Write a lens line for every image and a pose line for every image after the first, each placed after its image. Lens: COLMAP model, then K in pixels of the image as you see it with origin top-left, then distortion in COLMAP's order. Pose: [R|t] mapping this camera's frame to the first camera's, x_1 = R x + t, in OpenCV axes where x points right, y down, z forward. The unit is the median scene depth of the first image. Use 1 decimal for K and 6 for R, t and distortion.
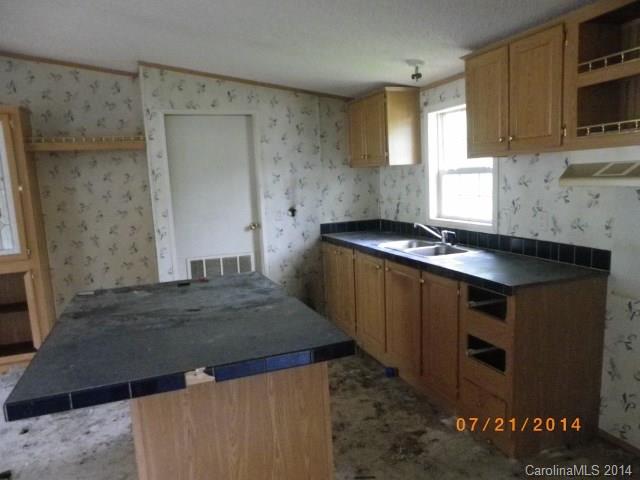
lens RADIAL K [[479.4, 0, 318.4], [0, 479.4, 239.6], [0, 0, 1]] dist [-0.003526, 0.004240]
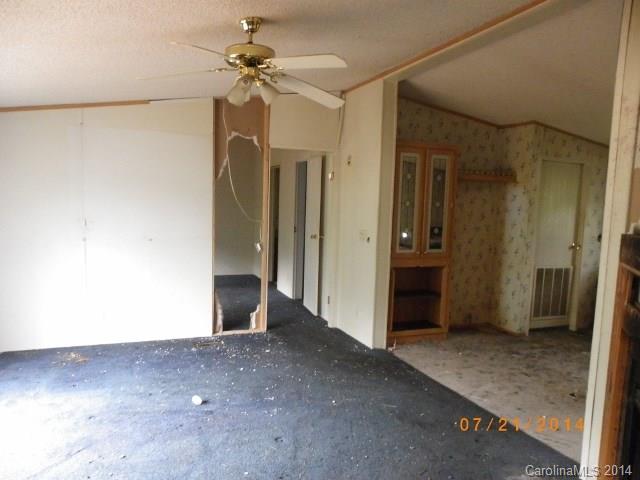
lens RADIAL K [[479.4, 0, 320.5], [0, 479.4, 241.7], [0, 0, 1]] dist [-0.003526, 0.004240]
pose [[0.995220, 0.079087, 0.057287, -0.967584], [-0.075983, 0.995620, -0.054481, 0.090499], [-0.061344, 0.049868, 0.996870, -0.301780]]
